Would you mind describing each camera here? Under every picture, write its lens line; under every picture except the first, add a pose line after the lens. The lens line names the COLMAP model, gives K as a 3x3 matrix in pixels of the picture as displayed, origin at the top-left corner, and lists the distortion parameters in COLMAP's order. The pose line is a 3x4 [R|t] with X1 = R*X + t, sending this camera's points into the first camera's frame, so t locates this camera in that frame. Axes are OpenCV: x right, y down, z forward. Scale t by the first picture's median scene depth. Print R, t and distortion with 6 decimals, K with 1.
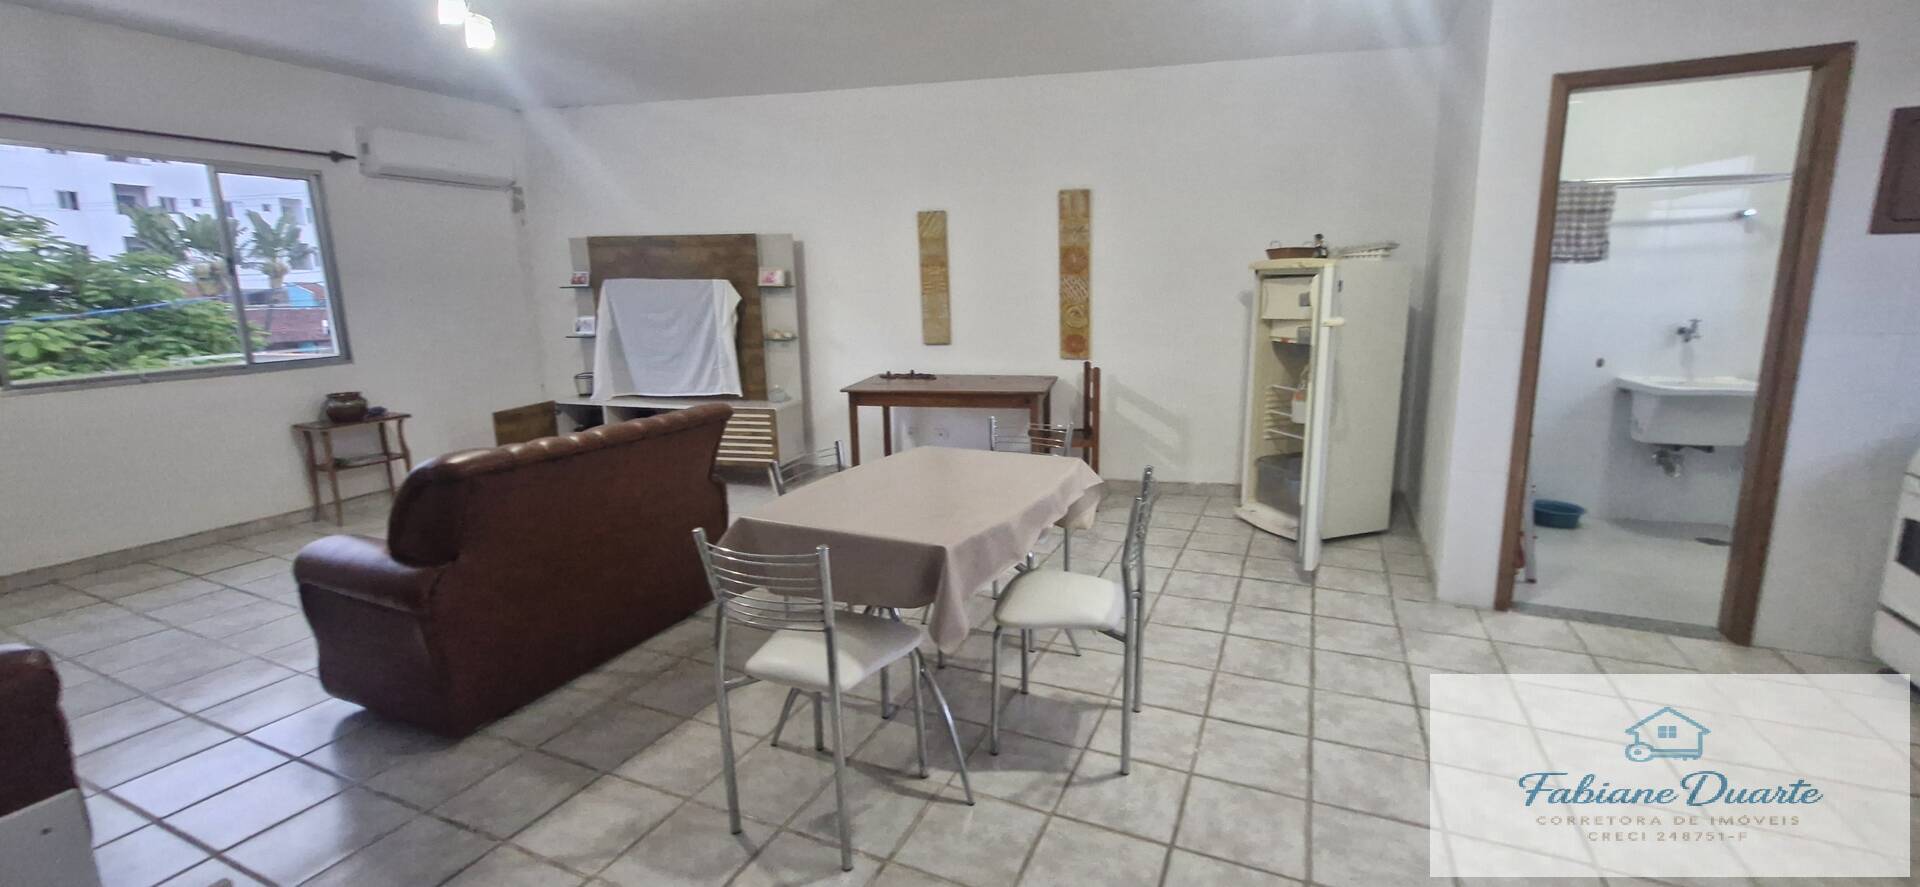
lens RADIAL K [[758.4, 0, 970.3], [0, 758.4, 450.4], [0, 0, 1]] dist [-0.000893, -0.001893]
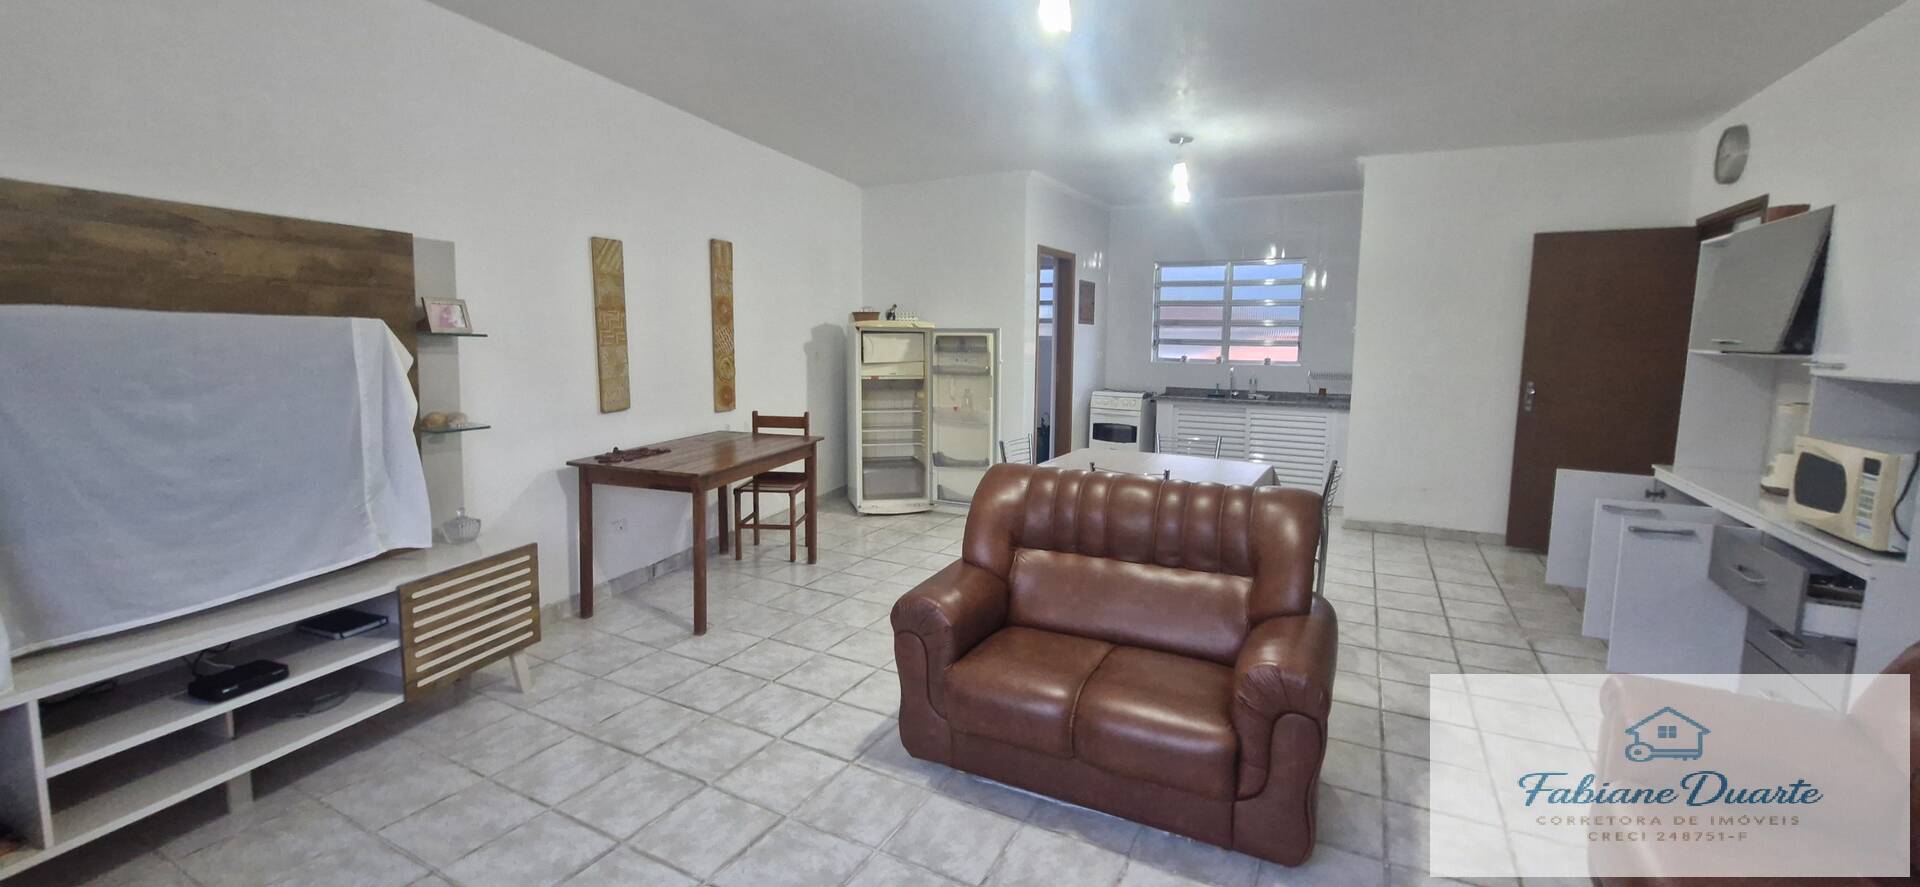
lens RADIAL K [[758.4, 0, 959.7], [0, 758.4, 444.2], [0, 0, 1]] dist [-0.000893, -0.001893]
pose [[0.060071, -0.133439, 0.989235, -1.037847], [0.200879, 0.972366, 0.118965, -0.169540], [-0.977773, 0.191570, 0.085216, 0.795645]]
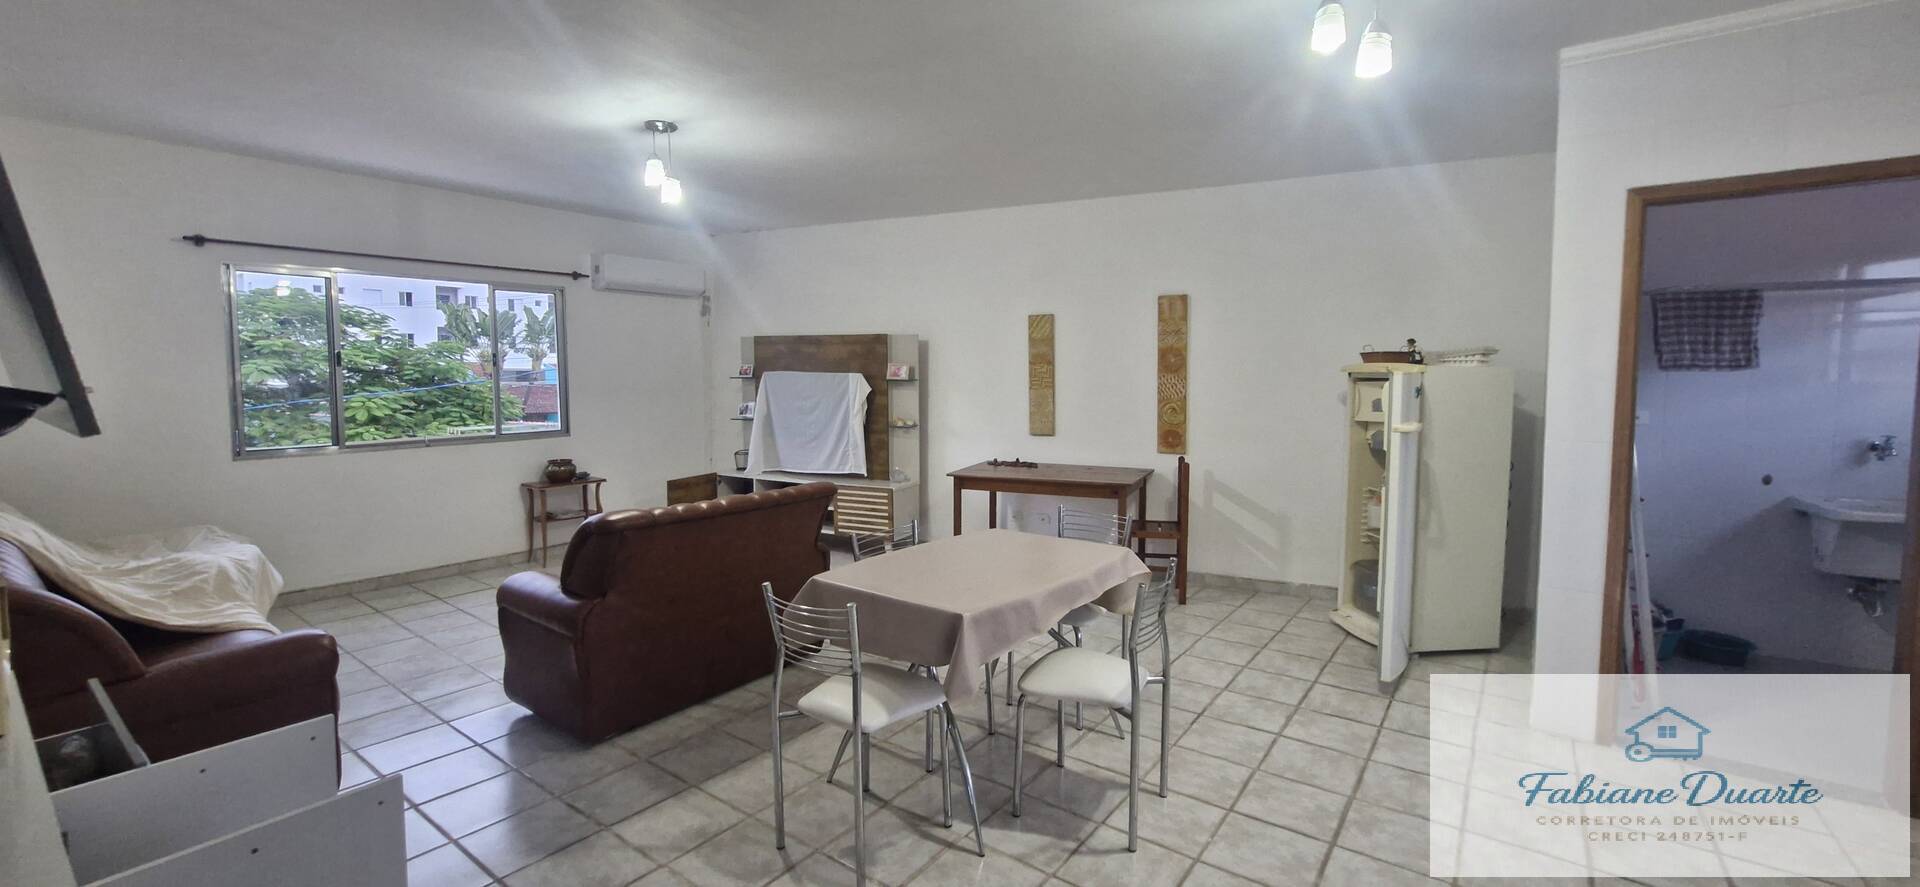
lens RADIAL K [[758.4, 0, 960.7], [0, 758.4, 445.1], [0, 0, 1]] dist [-0.000893, -0.001893]
pose [[0.974510, 0.033803, -0.221783, 0.108515], [-0.059561, 0.992090, -0.110498, -0.000936], [0.216293, 0.120891, 0.968815, -0.080950]]
